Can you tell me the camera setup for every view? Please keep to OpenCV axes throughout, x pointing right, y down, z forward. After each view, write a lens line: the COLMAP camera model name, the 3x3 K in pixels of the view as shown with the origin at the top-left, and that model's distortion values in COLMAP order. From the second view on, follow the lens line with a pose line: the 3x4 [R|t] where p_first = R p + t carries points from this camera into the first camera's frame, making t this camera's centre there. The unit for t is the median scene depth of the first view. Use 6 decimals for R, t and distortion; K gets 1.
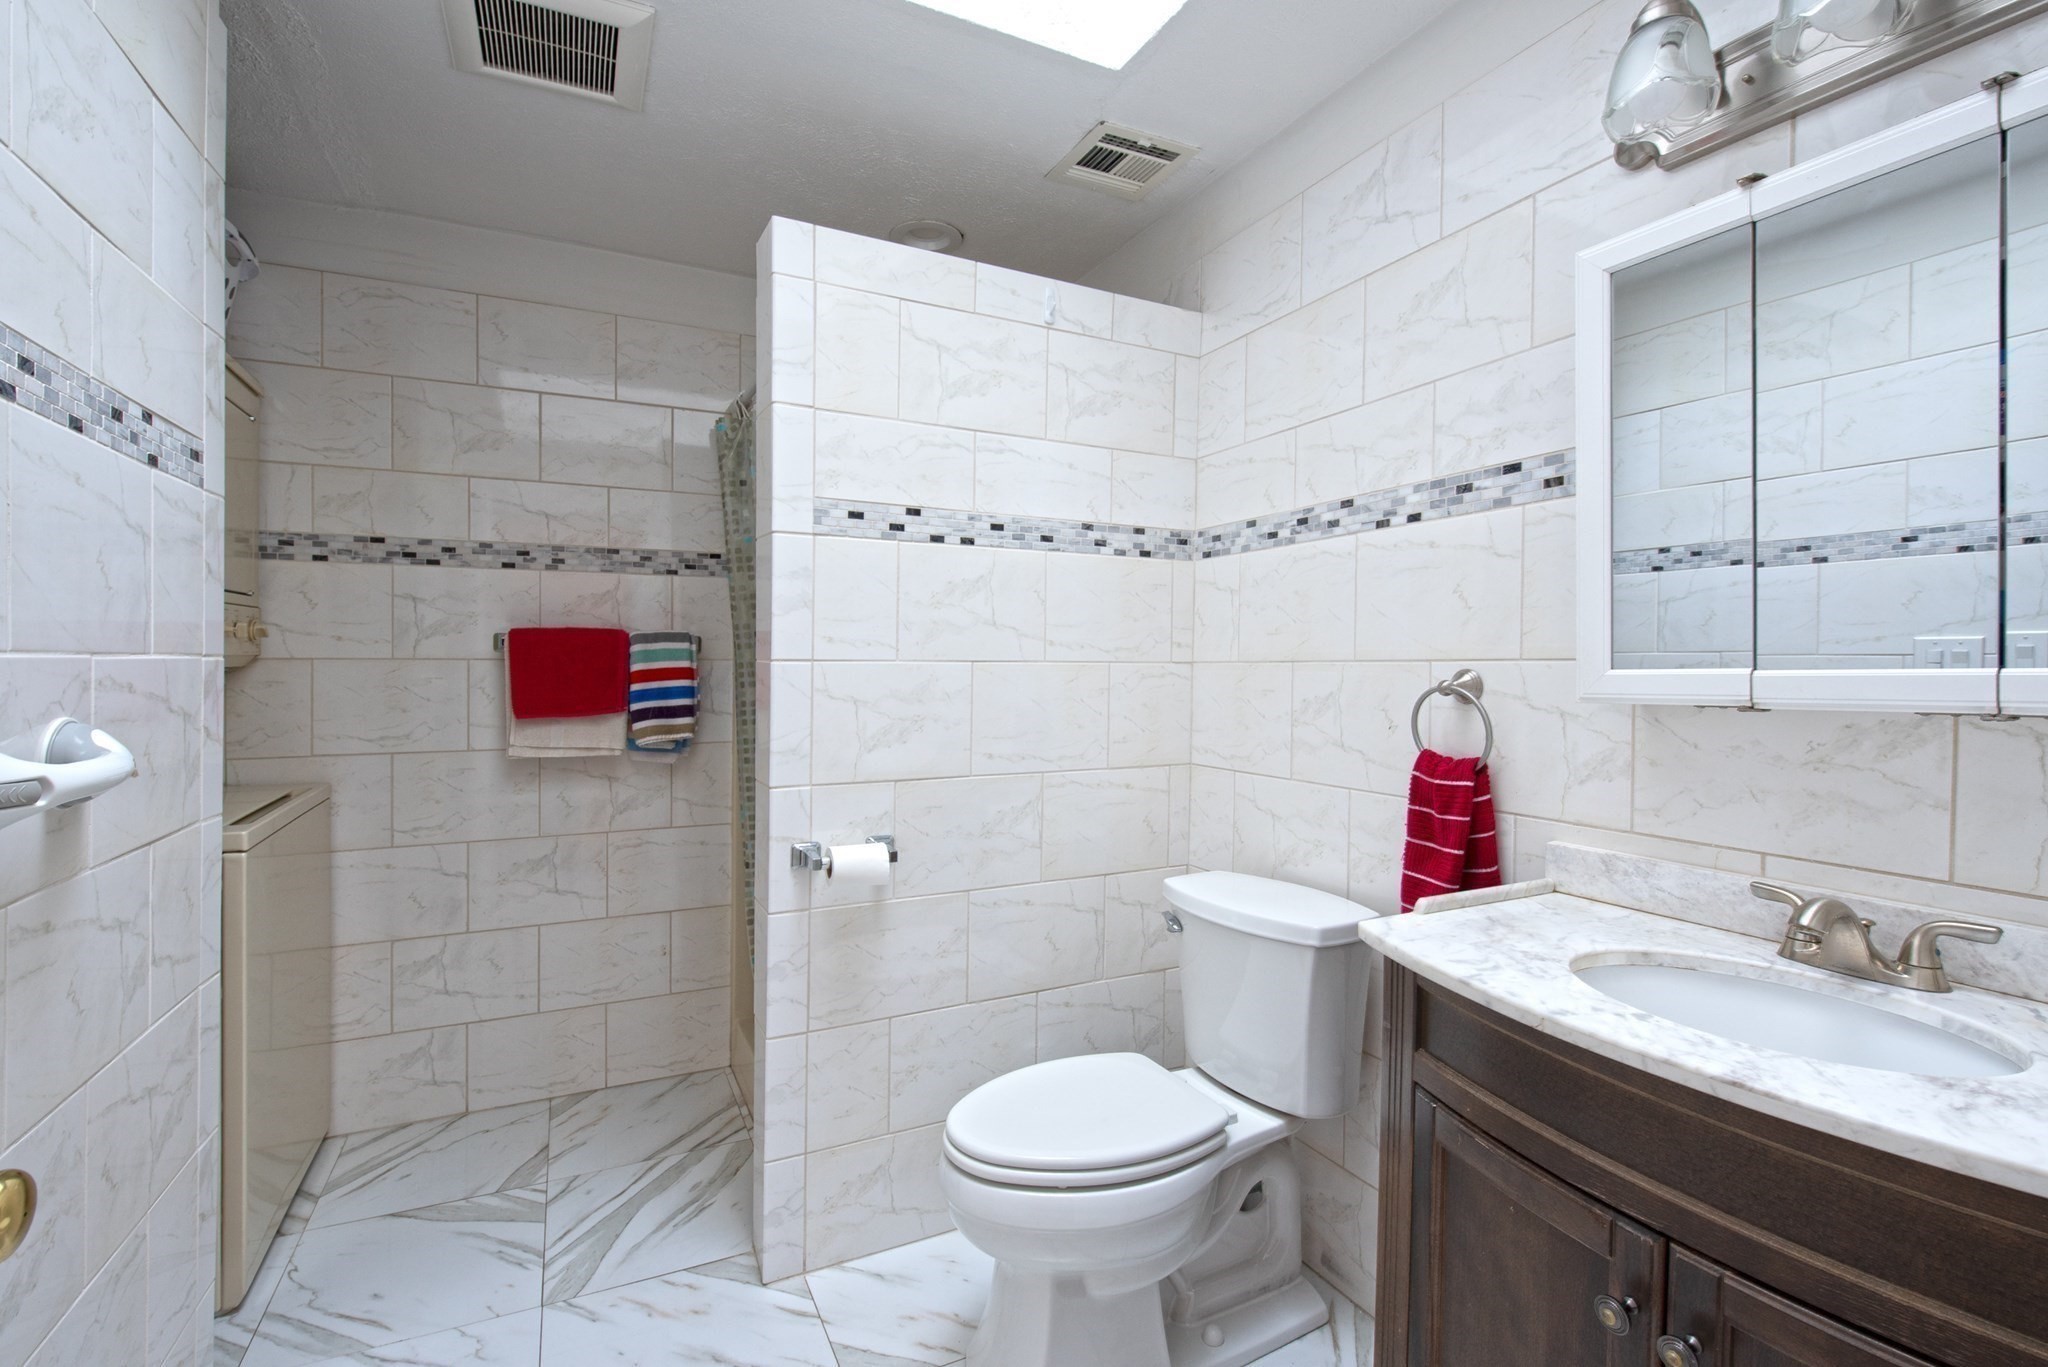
lens RADIAL K [[910.2, 0, 1022.4], [0, 910.2, 672.7], [0, 0, 1]] dist [-0.003440, -0.000356]
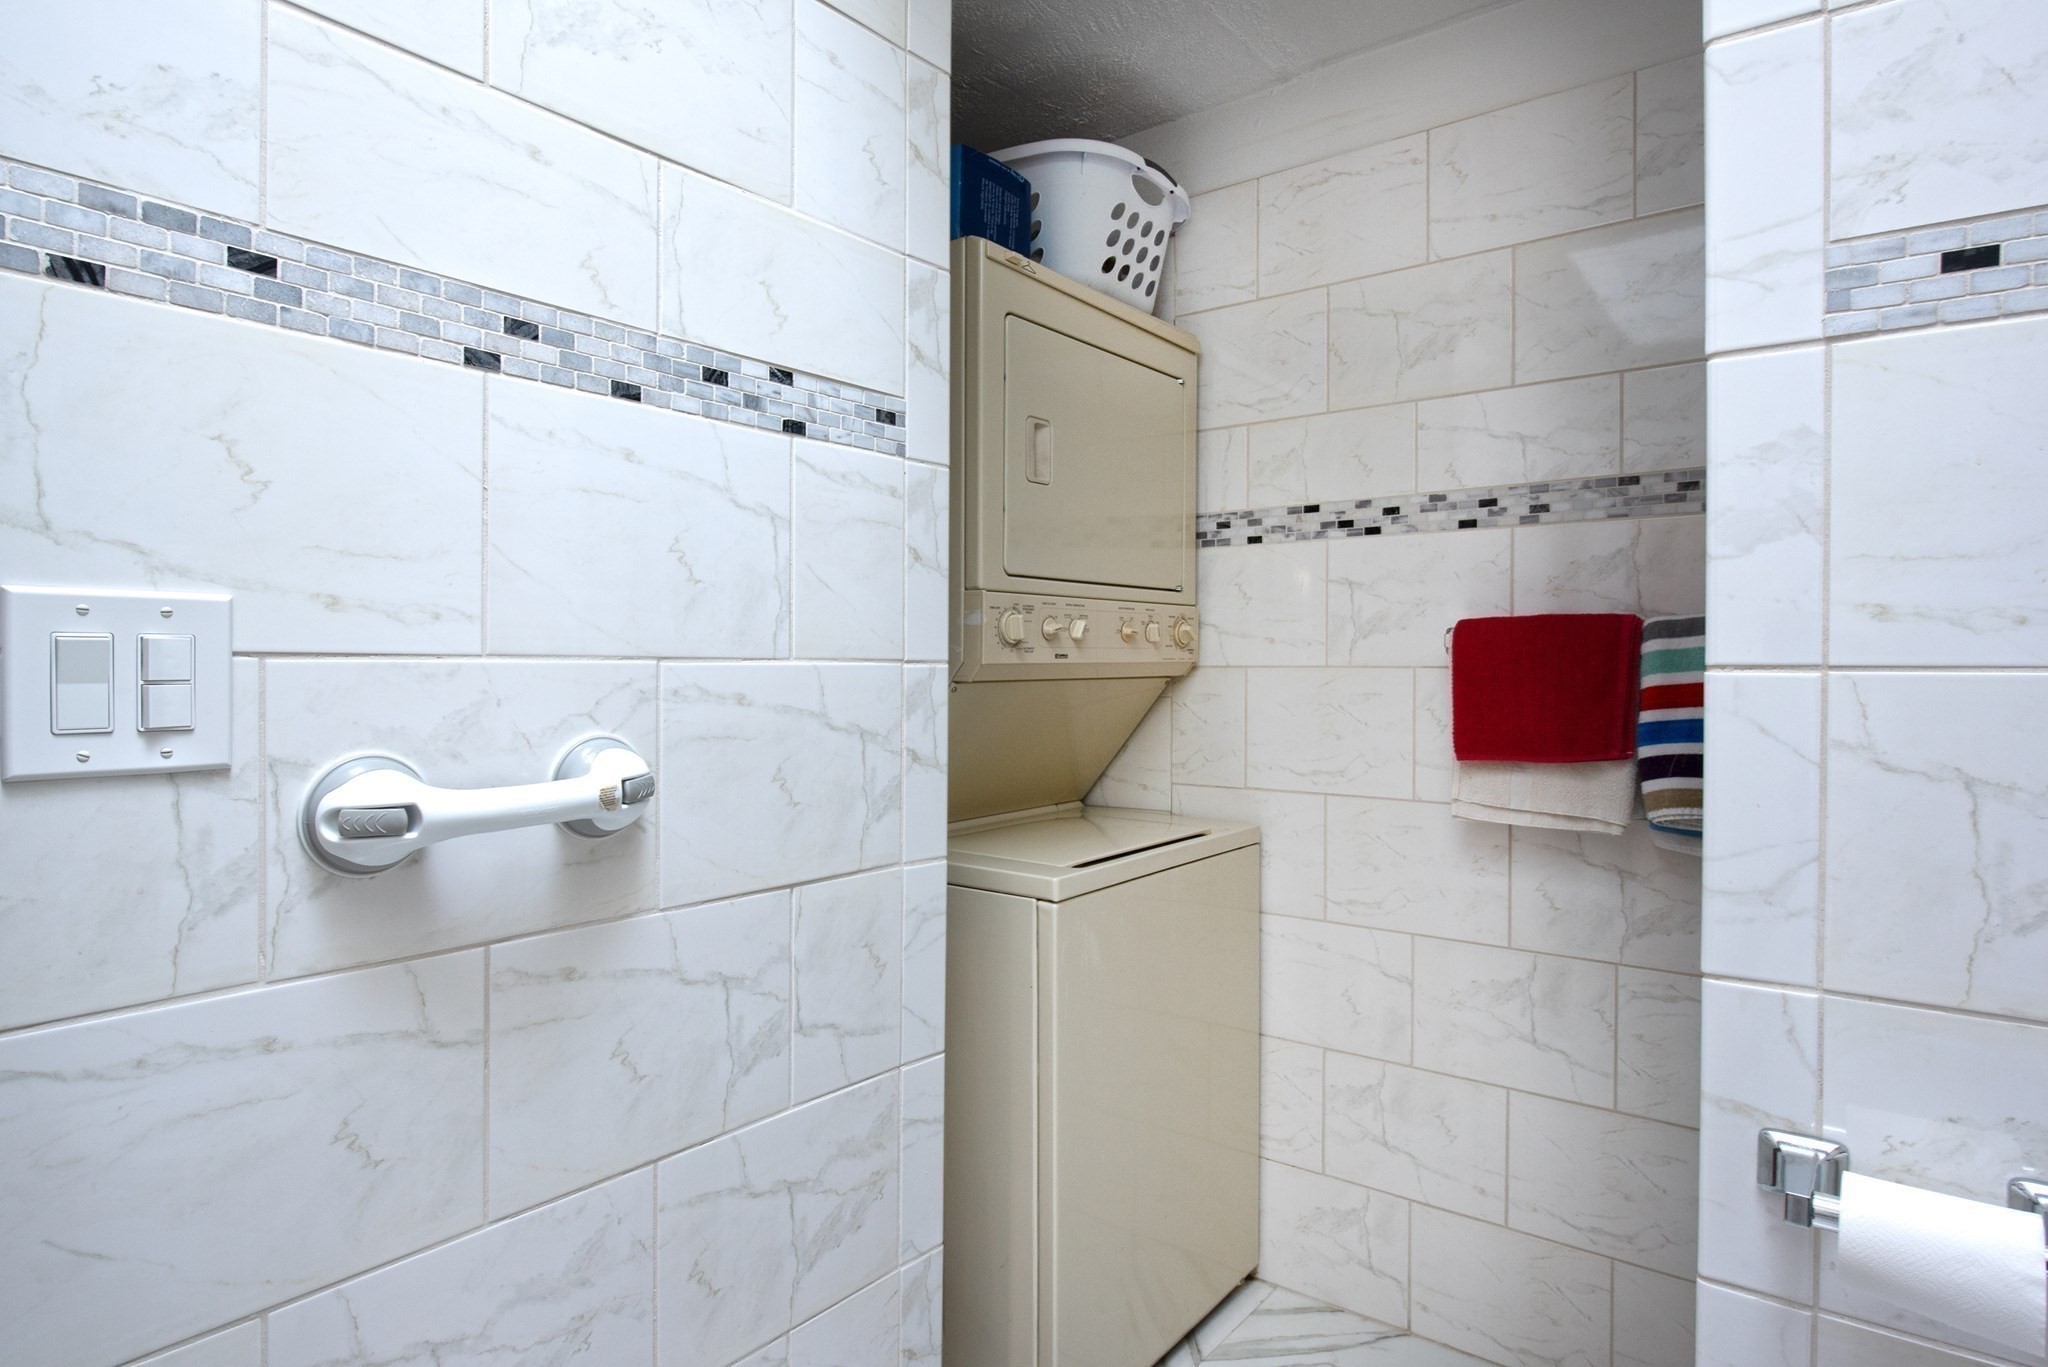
lens RADIAL K [[1162.1, 0, 1024.0], [0, 1162.1, 664.9], [0, 0, 1]] dist [0.011911, -0.002747]
pose [[0.446880, -0.003452, -0.894587, 0.046809], [-0.012746, 0.999866, -0.010226, -0.003815], [0.894503, 0.015972, 0.446777, 0.362755]]
